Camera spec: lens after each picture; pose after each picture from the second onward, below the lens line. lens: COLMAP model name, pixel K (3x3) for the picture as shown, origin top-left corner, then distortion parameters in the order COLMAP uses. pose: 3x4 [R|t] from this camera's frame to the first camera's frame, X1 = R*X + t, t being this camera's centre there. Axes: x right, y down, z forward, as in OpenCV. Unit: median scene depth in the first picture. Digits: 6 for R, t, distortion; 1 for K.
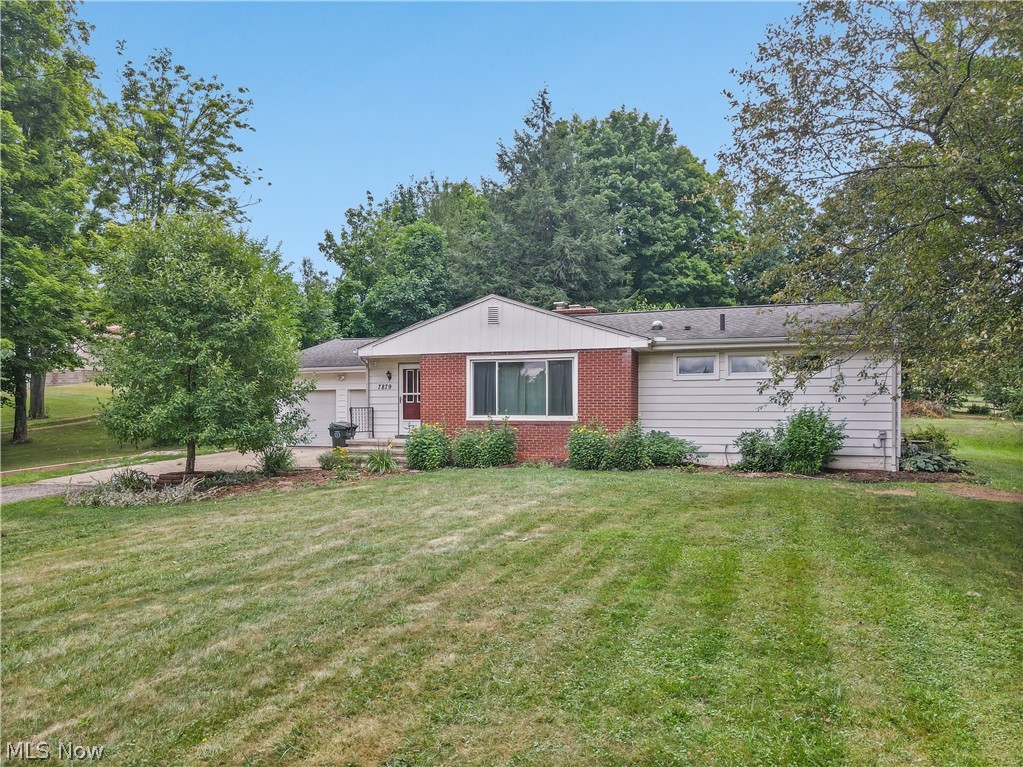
lens RADIAL K [[749.7, 0, 511.5], [0, 749.7, 383.5], [0, 0, 1]] dist [0.001968, 0.004159]
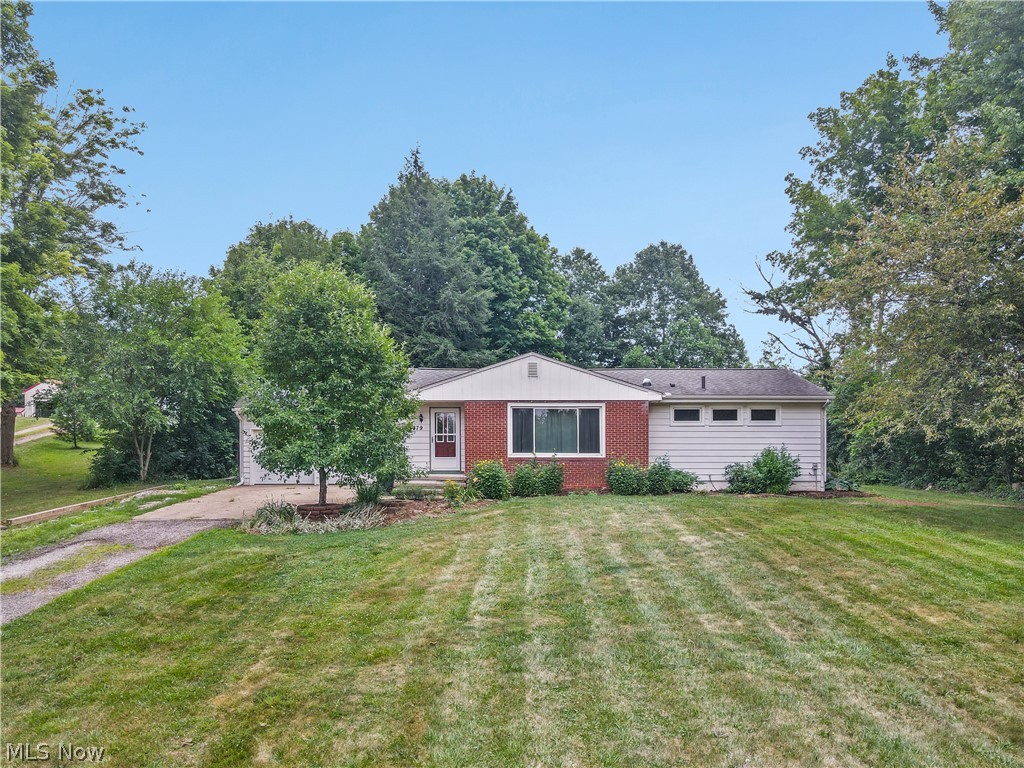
lens RADIAL K [[758.4, 0, 513.0], [0, 758.4, 413.8], [0, 0, 1]] dist [0.000995, 0.005417]
pose [[0.932135, 0.018074, 0.361659, -0.492810], [-0.013171, 0.999785, -0.016019, -0.000484], [-0.361871, 0.010168, 0.932173, -0.120401]]
